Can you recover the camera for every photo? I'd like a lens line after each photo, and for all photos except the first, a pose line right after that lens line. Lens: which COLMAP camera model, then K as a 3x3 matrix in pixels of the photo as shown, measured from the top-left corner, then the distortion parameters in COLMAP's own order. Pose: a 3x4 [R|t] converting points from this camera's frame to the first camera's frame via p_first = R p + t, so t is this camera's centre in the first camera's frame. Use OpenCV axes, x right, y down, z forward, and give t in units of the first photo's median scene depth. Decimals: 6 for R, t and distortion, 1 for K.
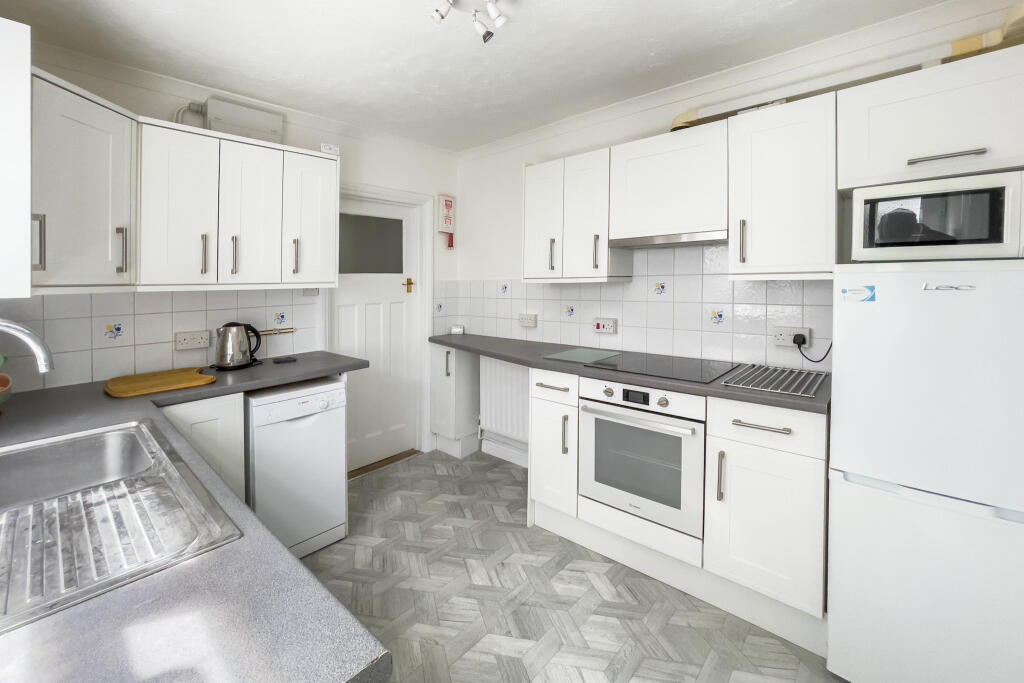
lens RADIAL K [[428.9, 0, 504.1], [0, 428.9, 293.5], [0, 0, 1]] dist [0.000315, 0.000139]
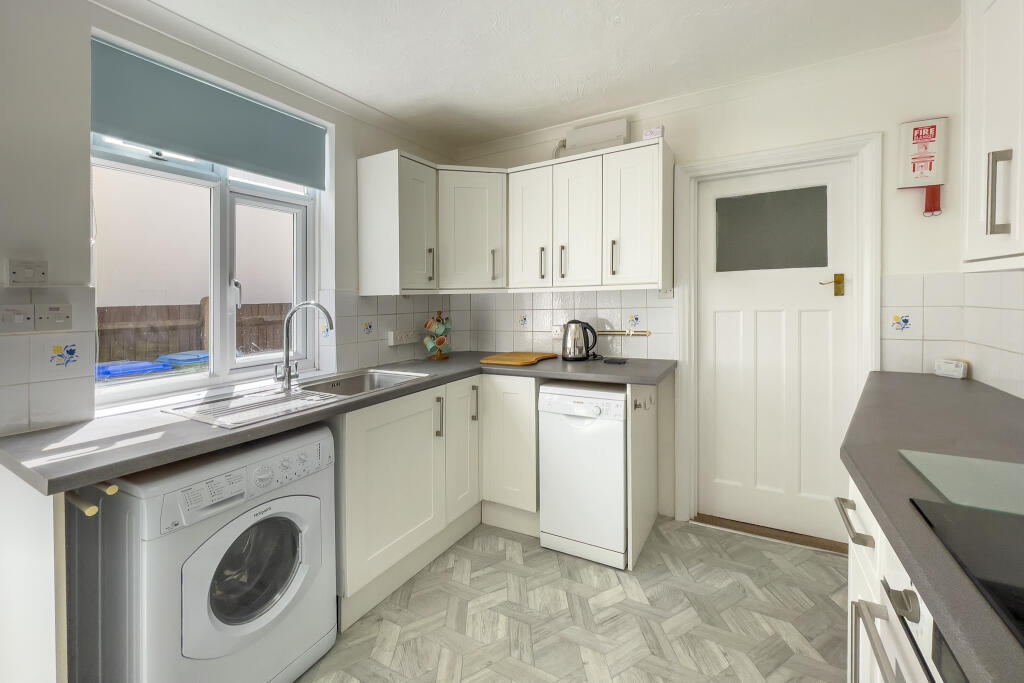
lens RADIAL K [[428.9, 0, 504.1], [0, 428.9, 293.5], [0, 0, 1]] dist [0.000315, 0.000139]
pose [[0.219566, 0.001363, -0.975597, 0.413783], [-0.008512, 0.999964, -0.000519, -0.001041], [0.975560, 0.008419, 0.219570, 0.523521]]
